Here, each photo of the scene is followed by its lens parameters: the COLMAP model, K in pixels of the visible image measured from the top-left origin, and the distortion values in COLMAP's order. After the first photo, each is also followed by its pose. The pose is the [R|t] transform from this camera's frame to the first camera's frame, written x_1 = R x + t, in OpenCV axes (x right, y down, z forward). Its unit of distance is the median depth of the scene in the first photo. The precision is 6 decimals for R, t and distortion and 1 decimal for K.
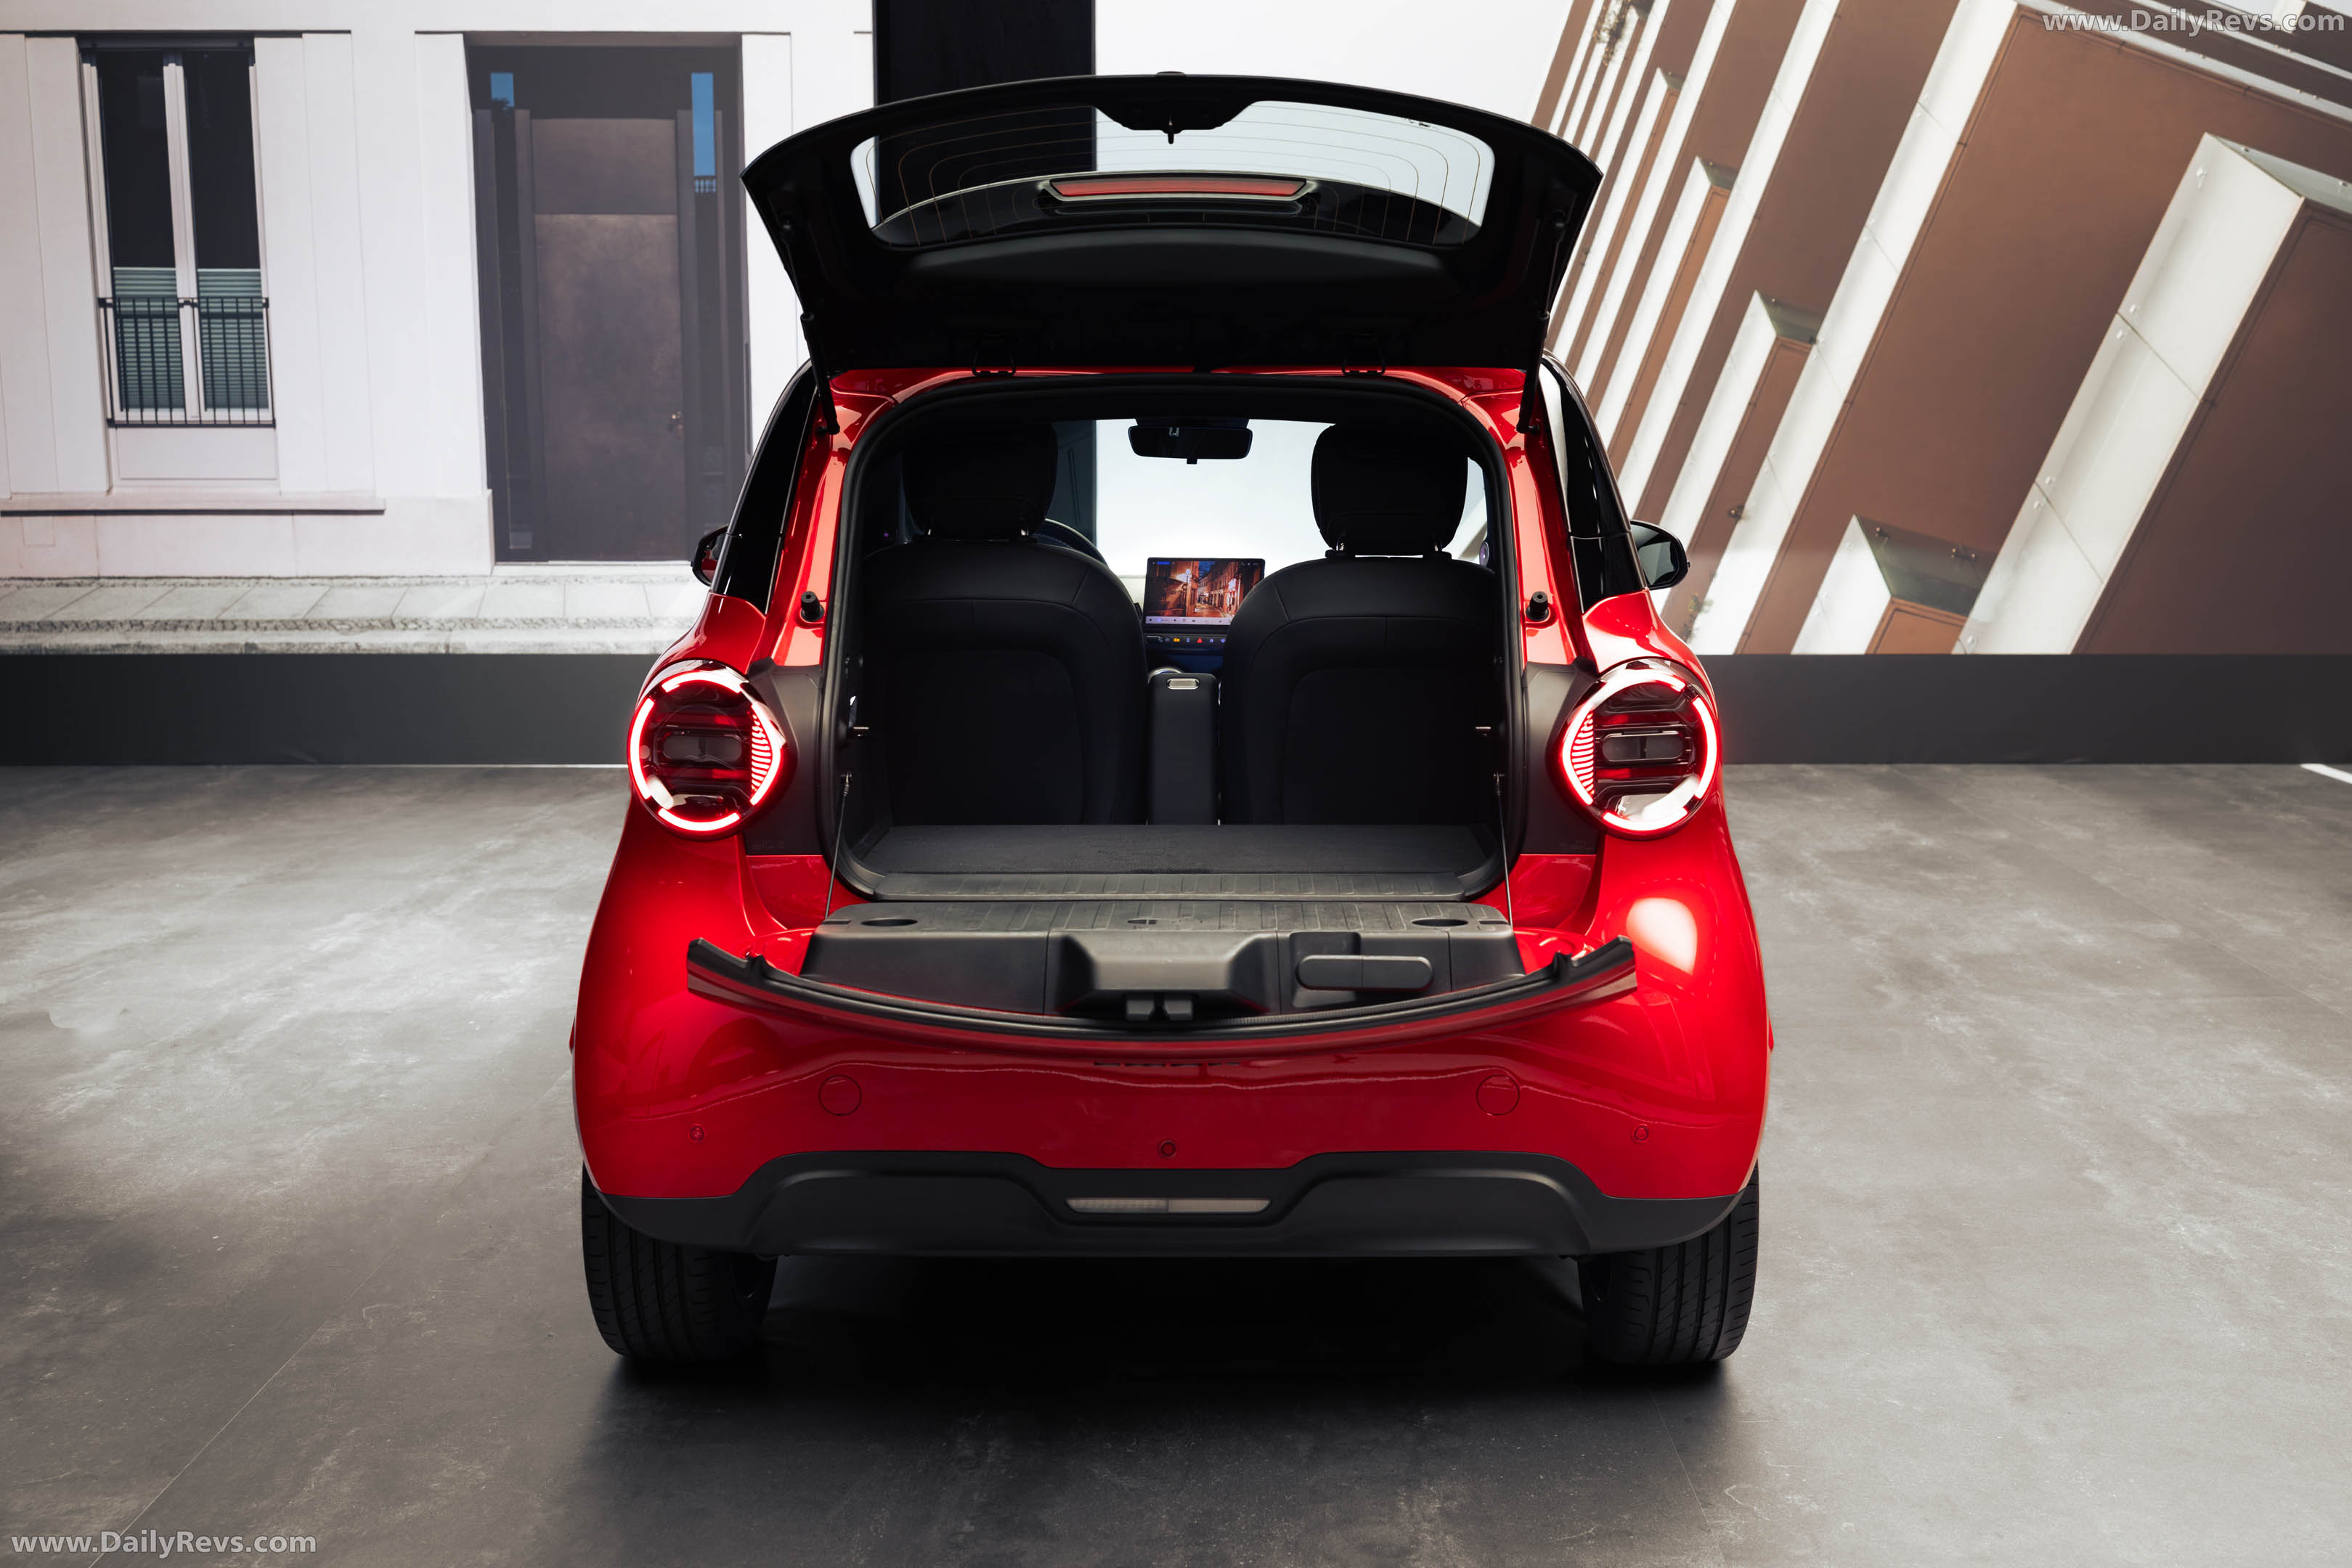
lens RADIAL K [[2383.1, 0, 1176.0], [0, 2383.1, 784.0], [0, 0, 1]] dist [-0.002593, -0.023210]
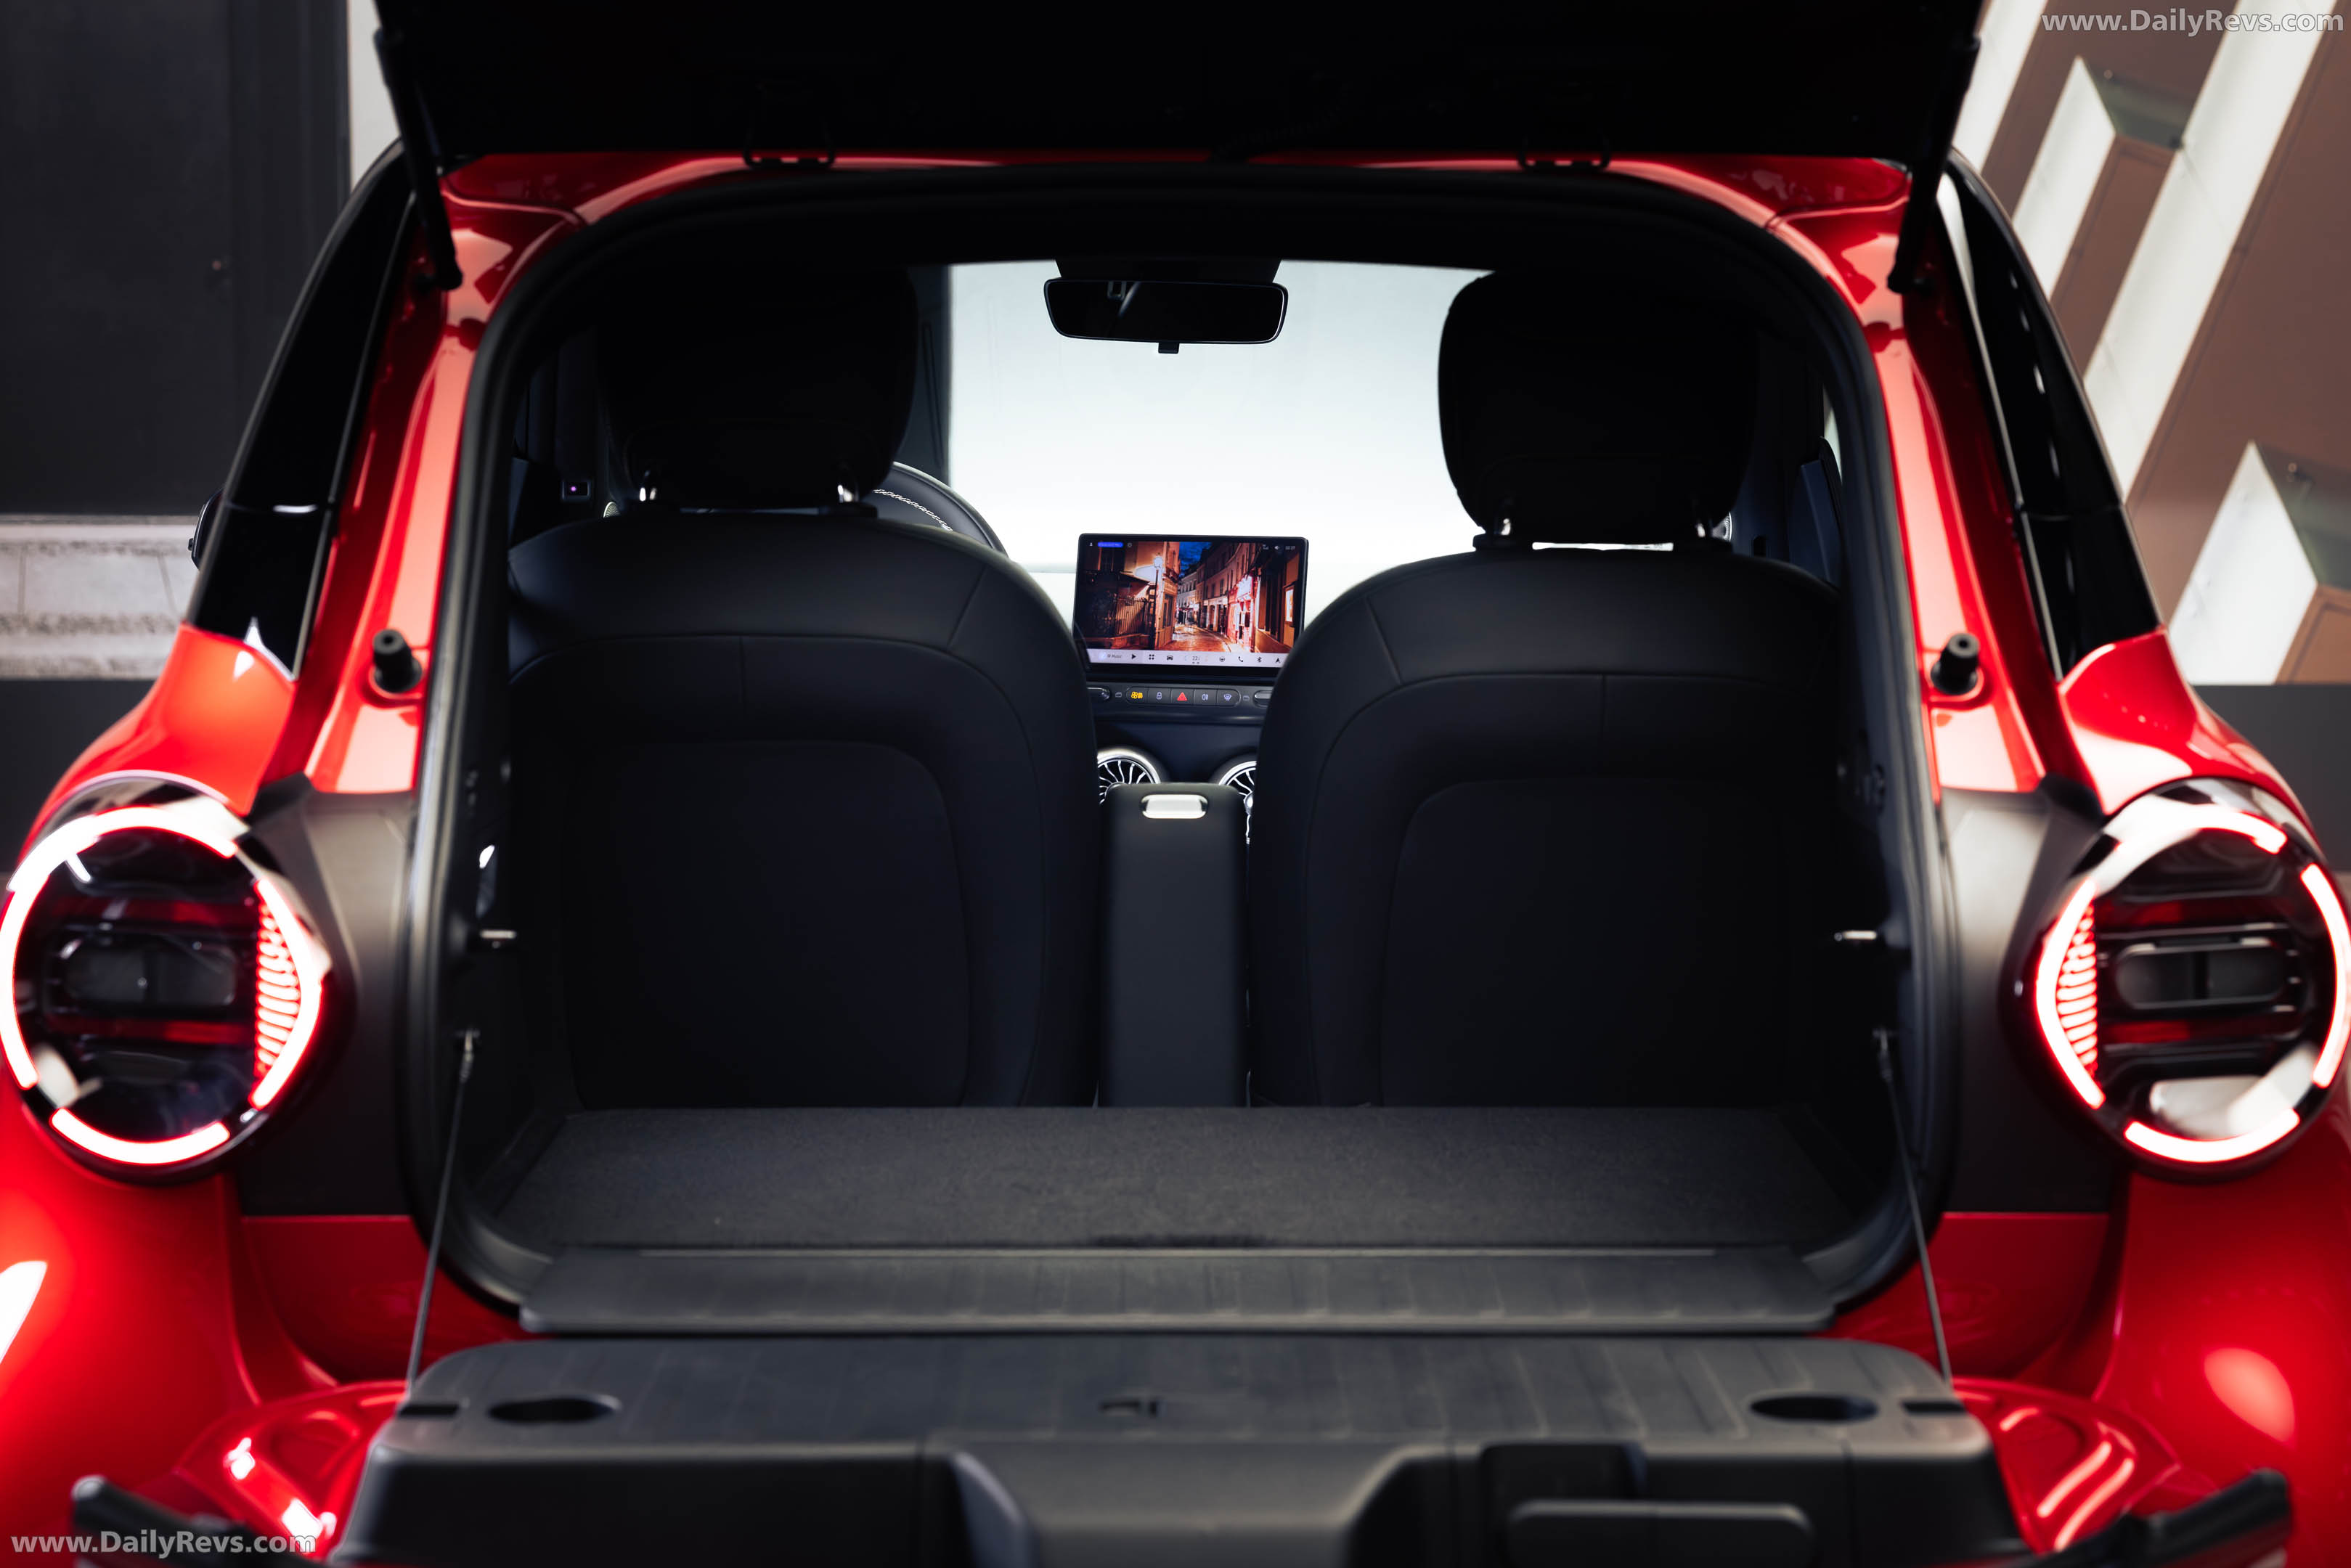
lens RADIAL K [[3655.8, 0, 1074.4], [0, 3655.8, 821.0], [0, 0, 1]] dist [-0.011961, -0.026889]
pose [[0.999956, 0.003154, 0.008782, -0.026662], [-0.003115, 0.999985, -0.004493, -0.039626], [-0.008796, 0.004466, 0.999951, 0.283006]]
